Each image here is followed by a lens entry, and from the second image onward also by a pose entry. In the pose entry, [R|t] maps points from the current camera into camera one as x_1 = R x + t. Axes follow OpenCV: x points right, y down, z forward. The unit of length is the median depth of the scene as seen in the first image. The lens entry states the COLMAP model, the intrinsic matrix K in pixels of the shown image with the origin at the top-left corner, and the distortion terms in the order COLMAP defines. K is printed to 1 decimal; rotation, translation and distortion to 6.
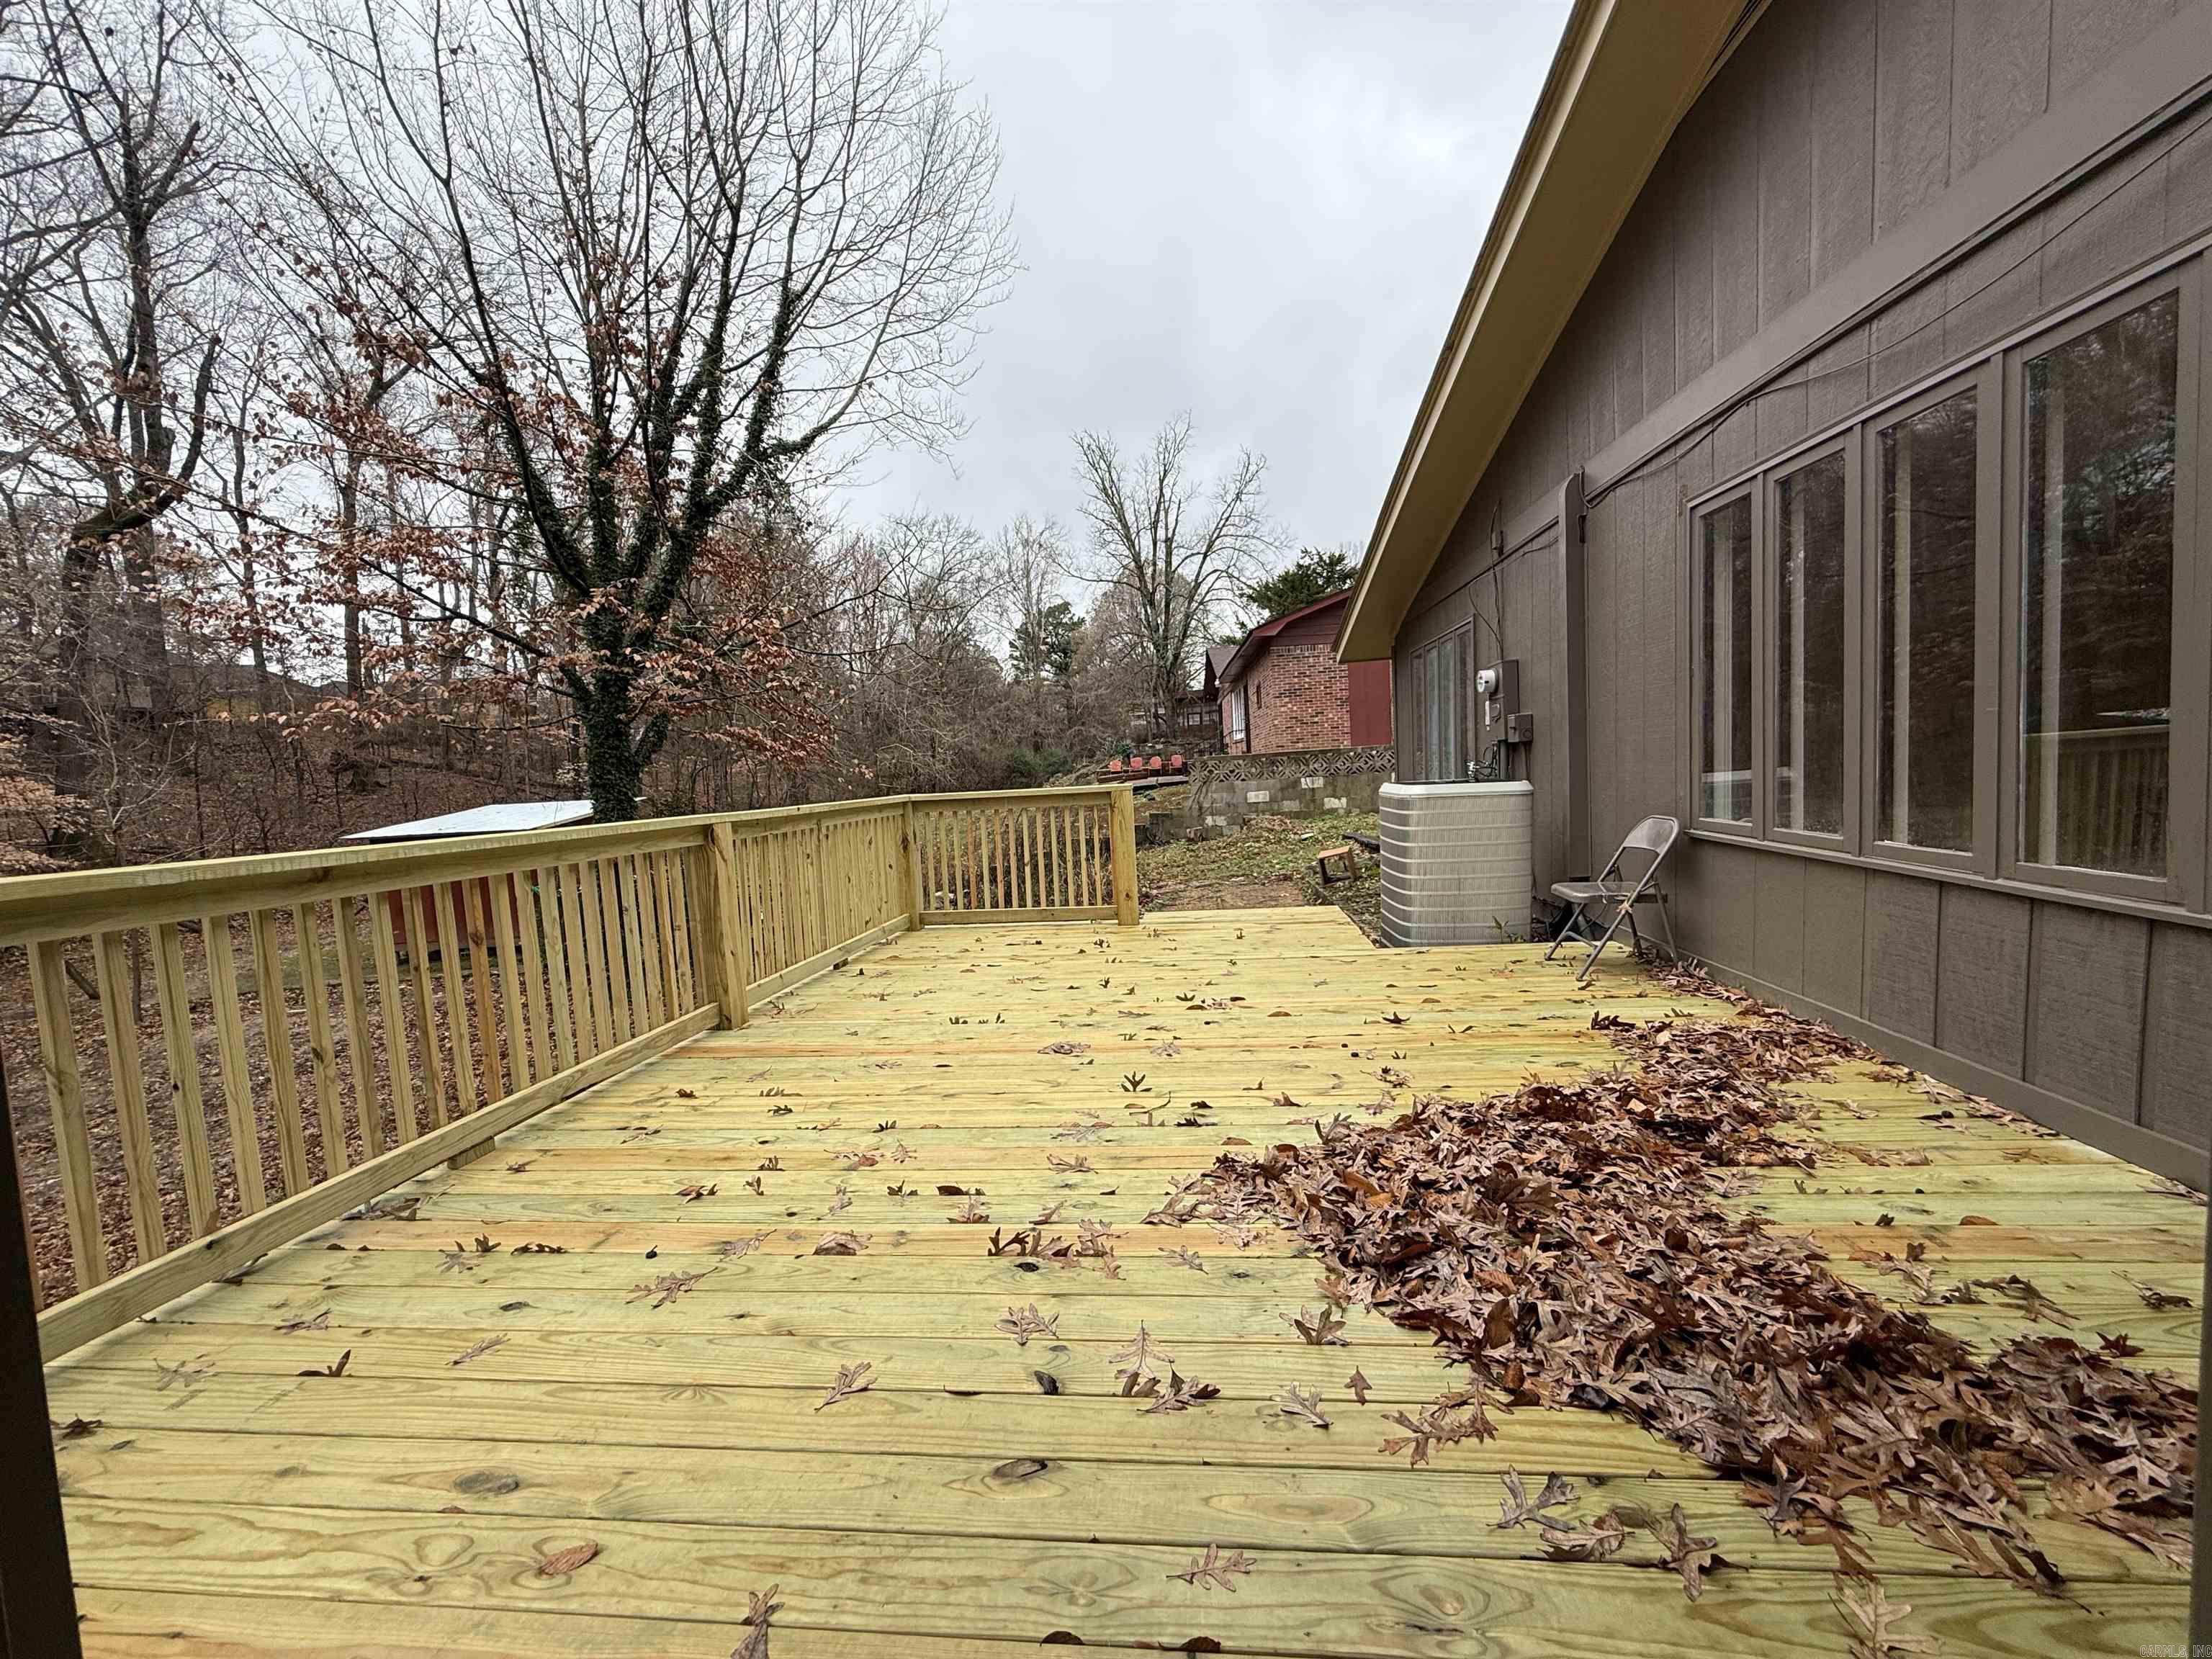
lens RADIAL K [[883.7, 0, 1099.3], [0, 883.7, 838.5], [0, 0, 1]] dist [0.000670, -0.000220]
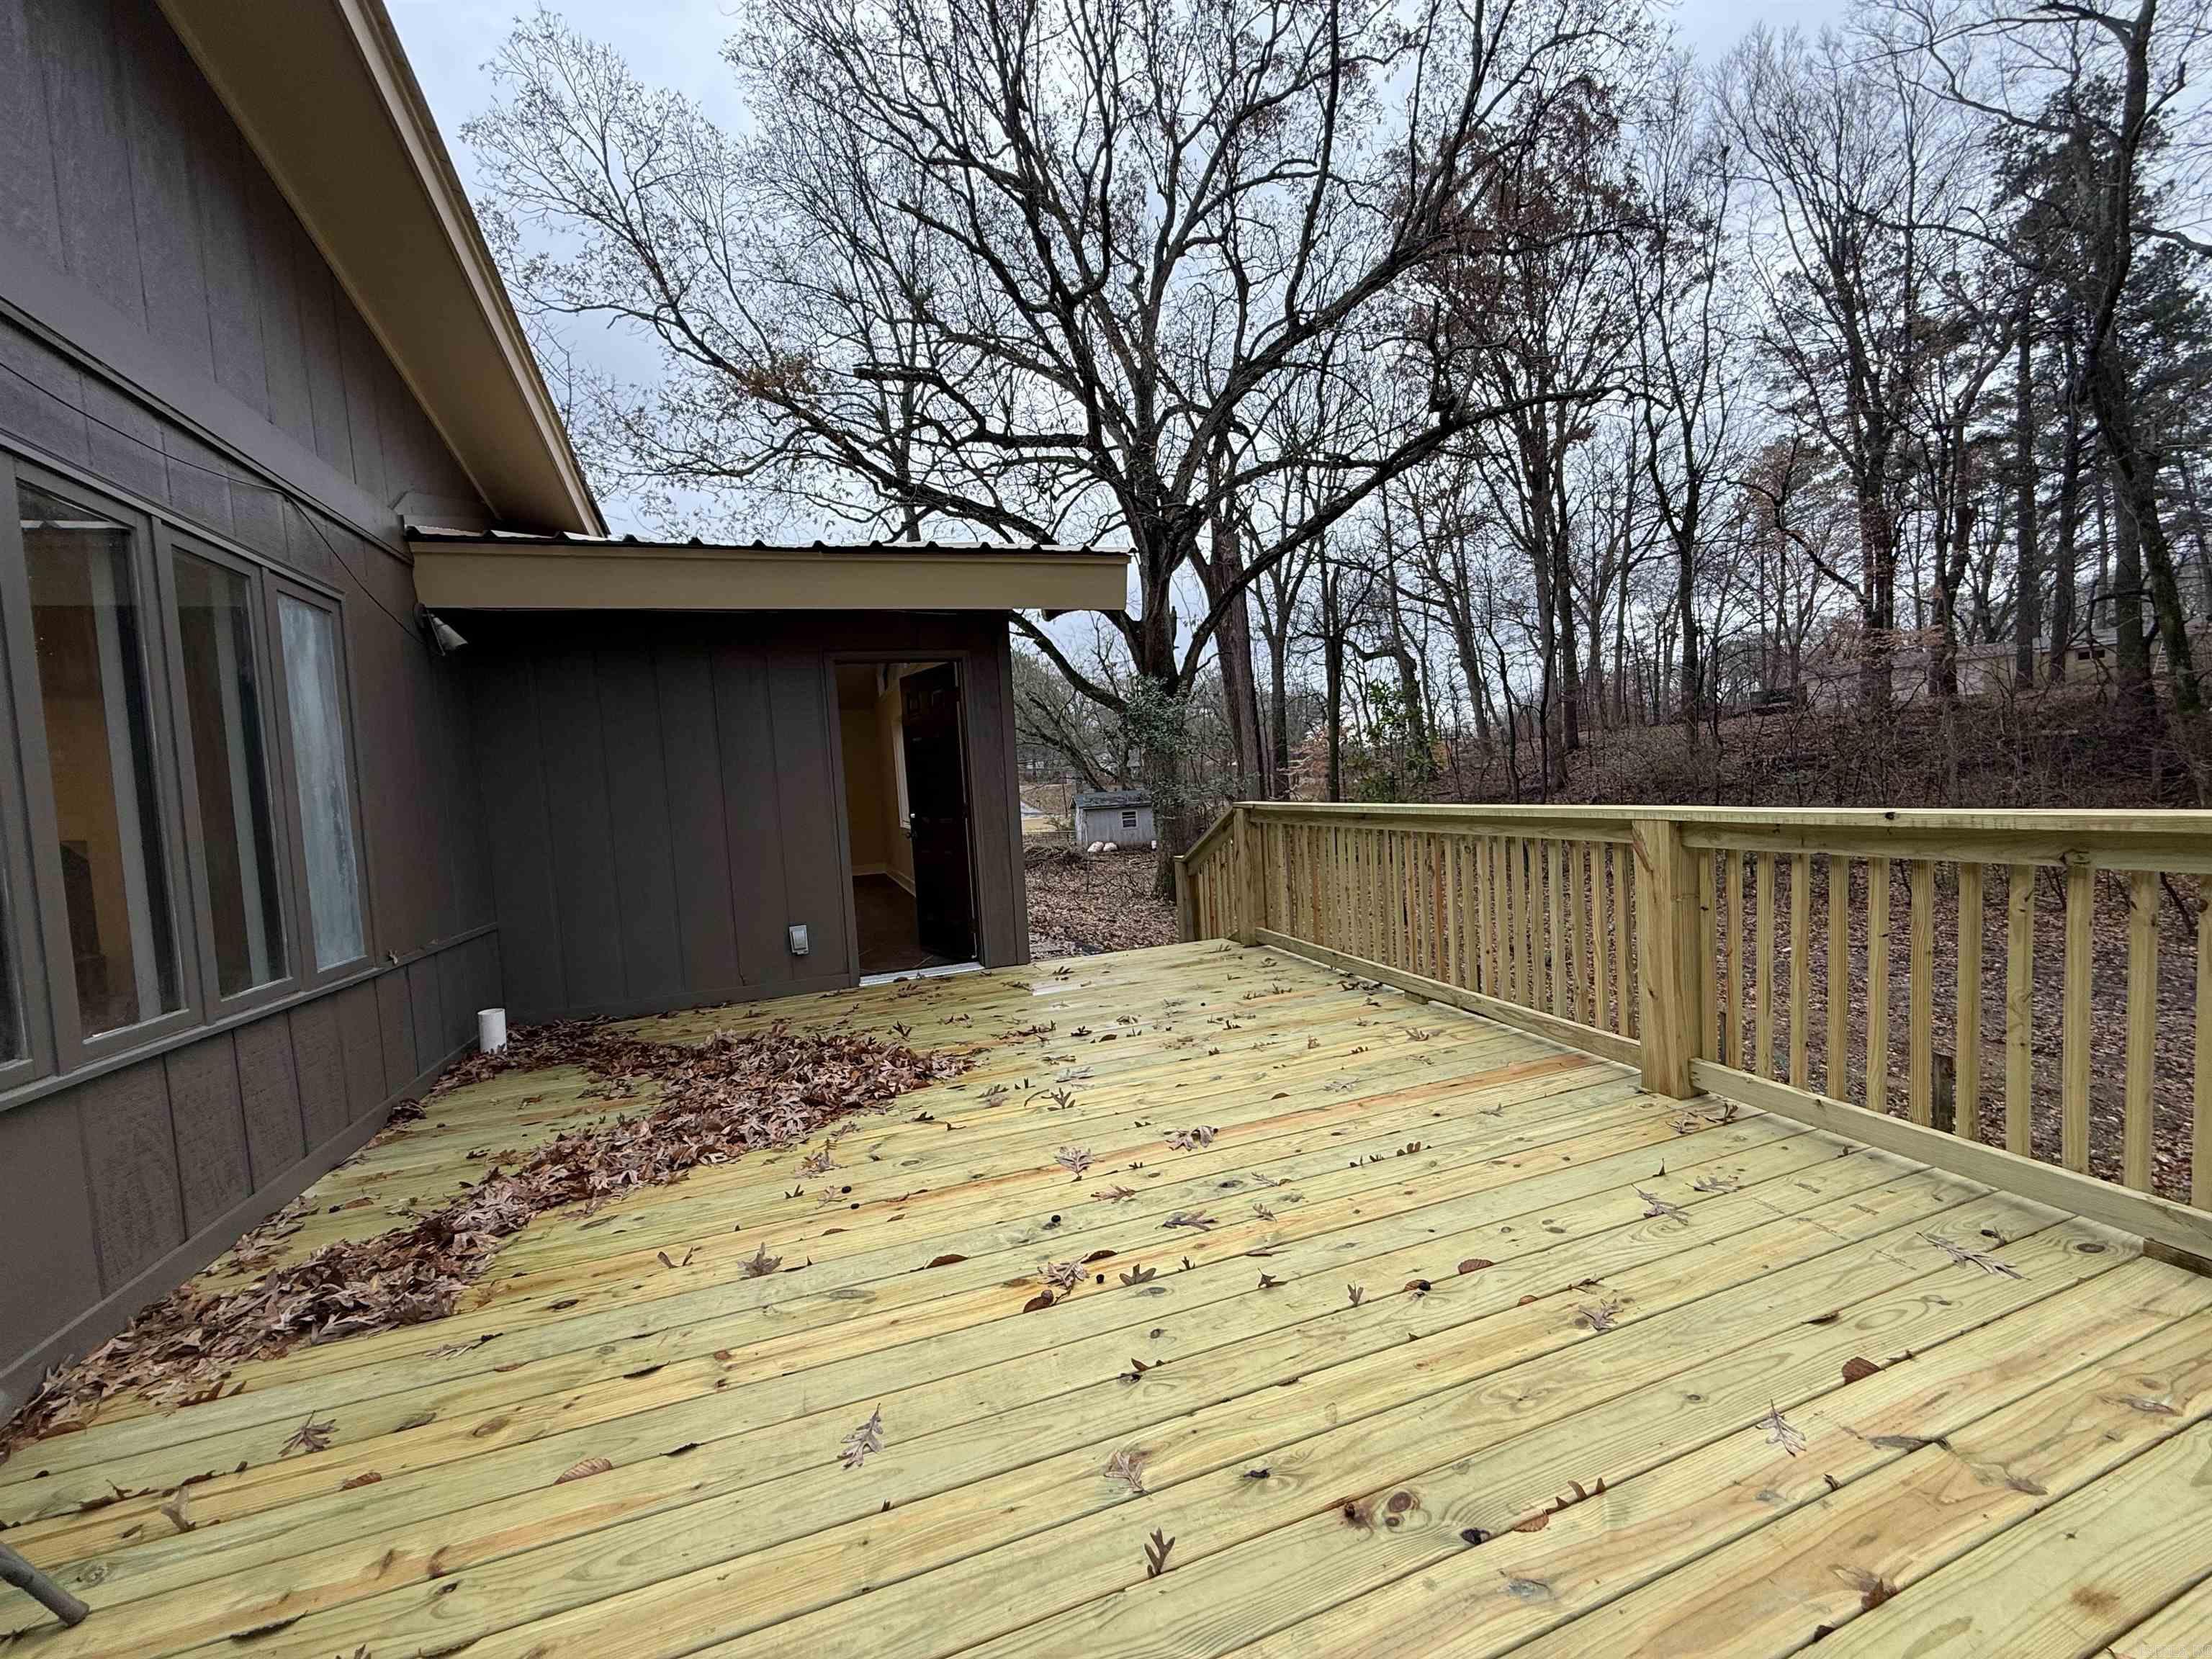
lens RADIAL K [[883.7, 0, 1099.5], [0, 883.7, 835.0], [0, 0, 1]] dist [0.000670, -0.000220]
pose [[-0.899353, 0.132985, -0.416508, 0.342879], [0.077275, 0.985972, 0.147947, -0.169923], [0.430340, 0.100871, -0.897013, 1.647452]]
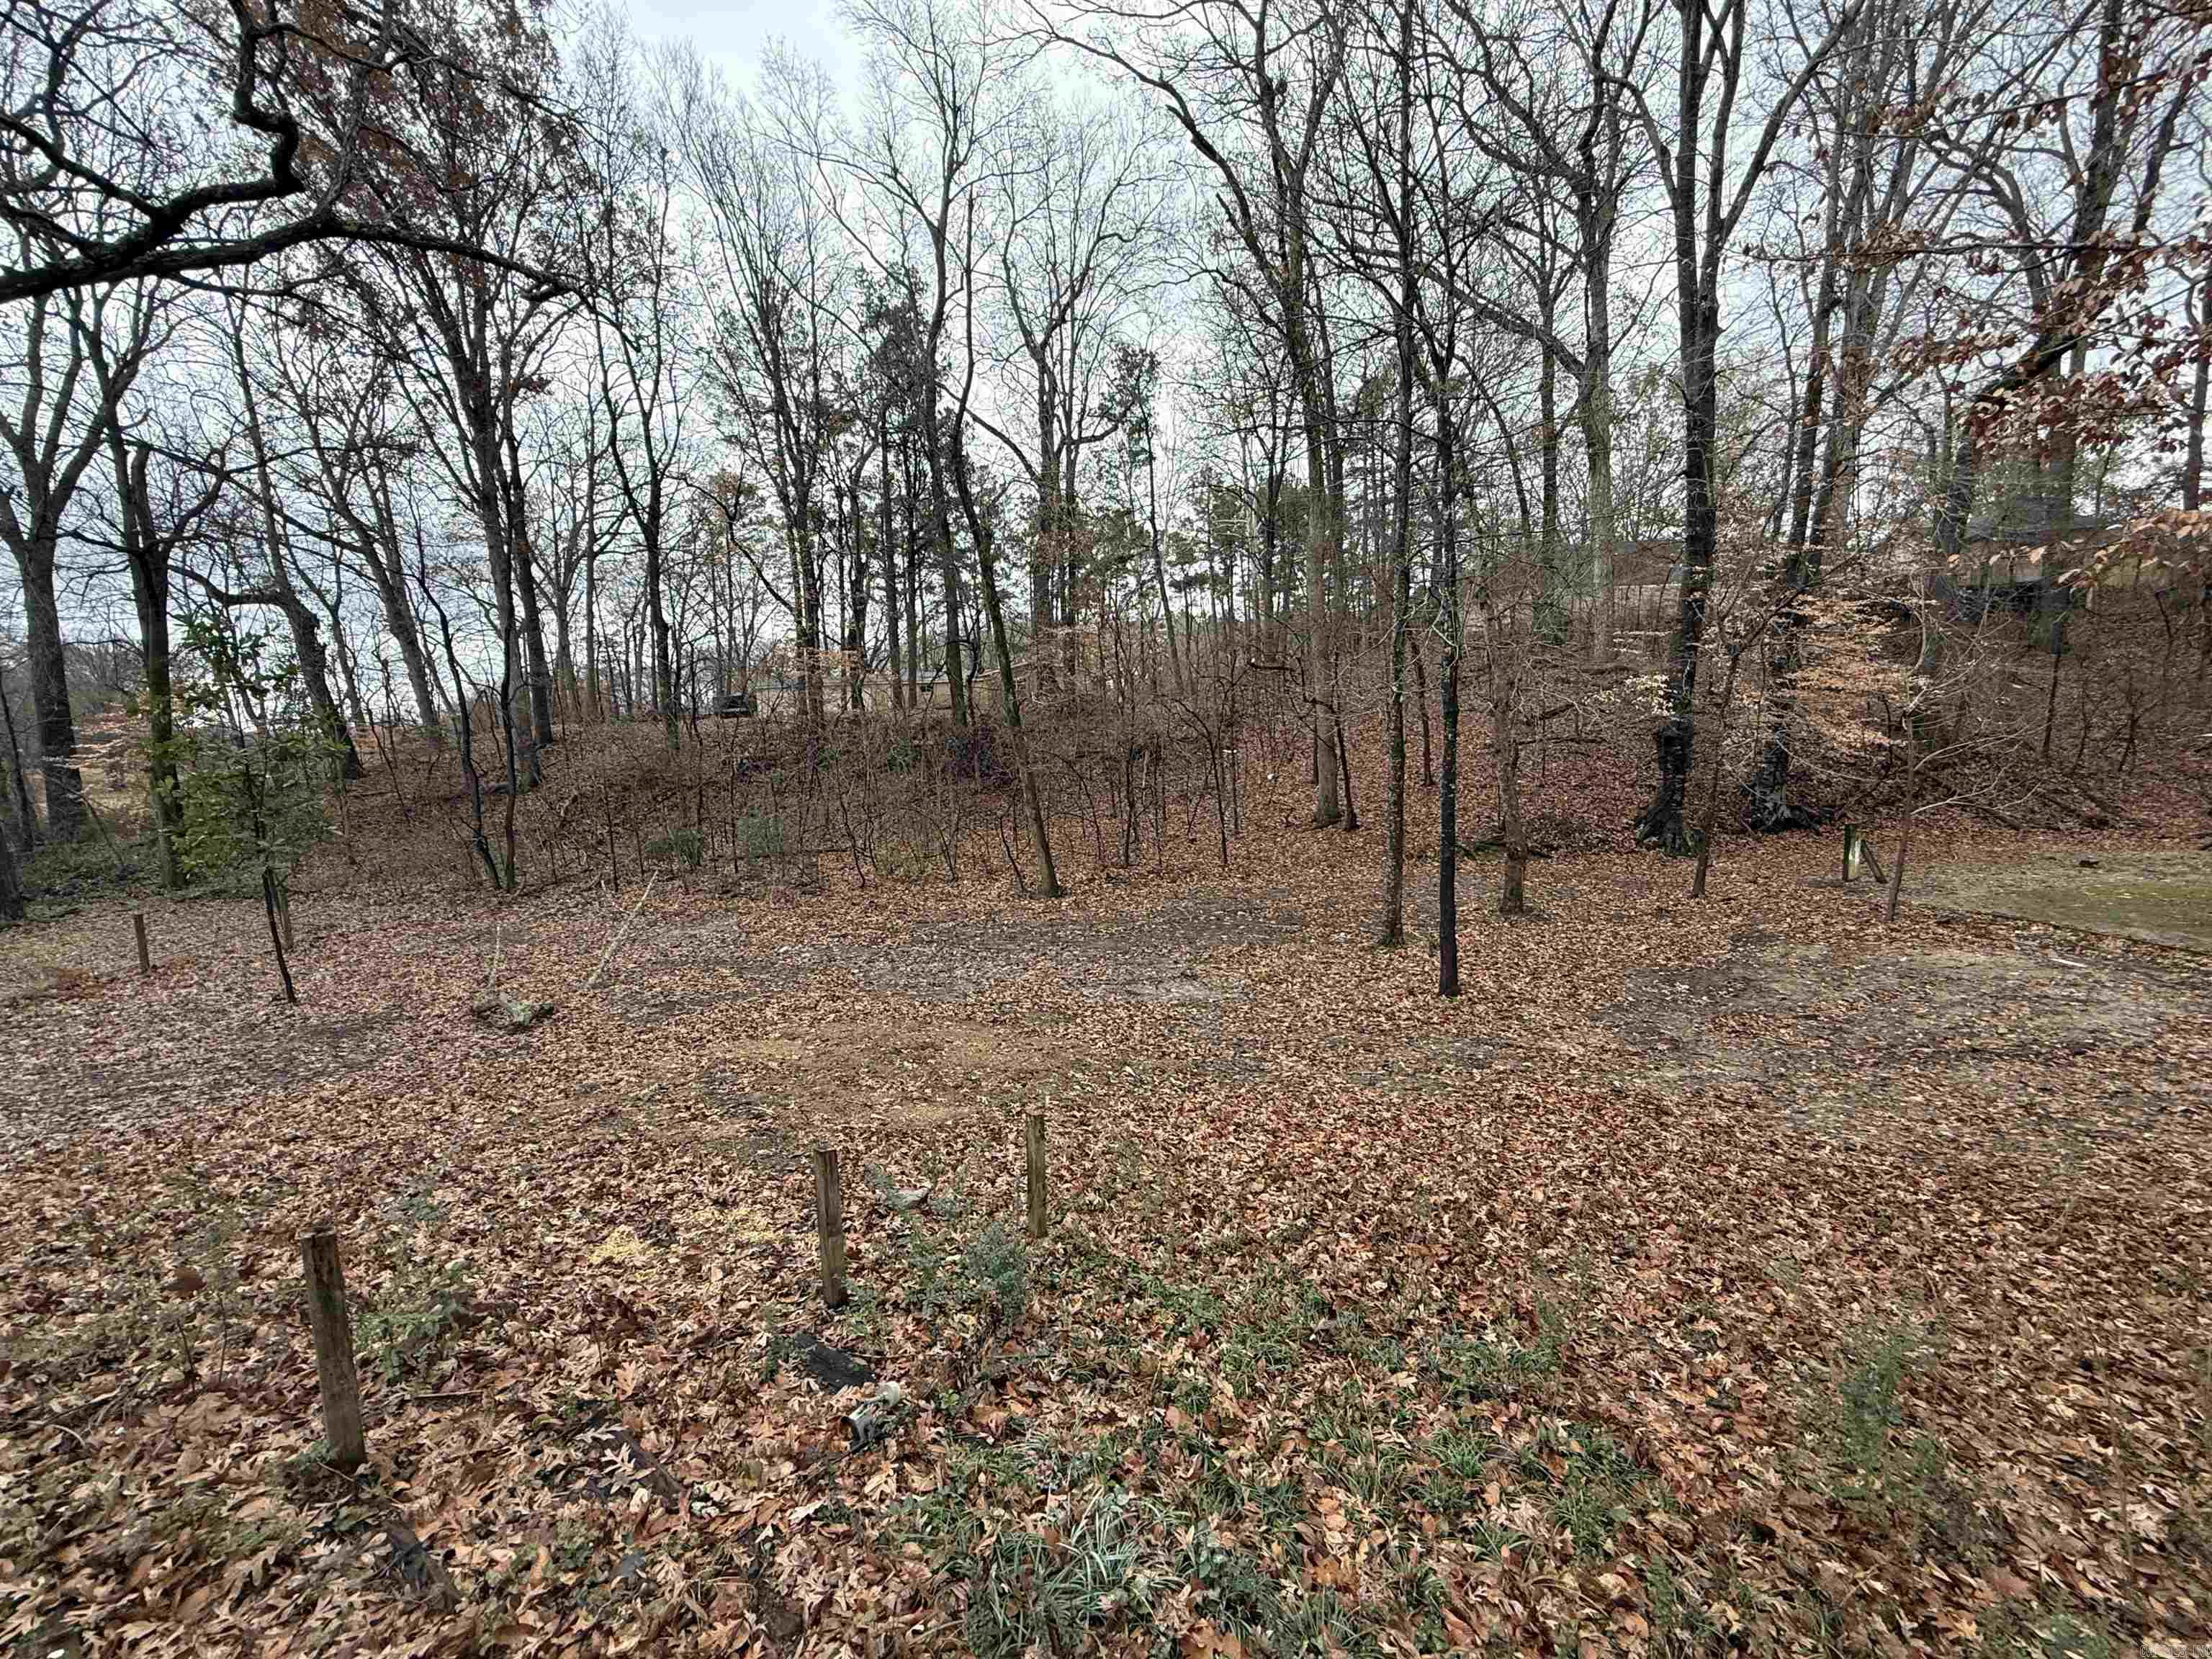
lens RADIAL K [[883.7, 0, 1093.0], [0, 883.7, 832.1], [0, 0, 1]] dist [0.000670, -0.000220]
pose [[-0.087767, 0.162967, -0.982720, 0.282213], [-0.041175, 0.985090, 0.167038, -0.161508], [0.995290, 0.055124, -0.079748, 1.602647]]
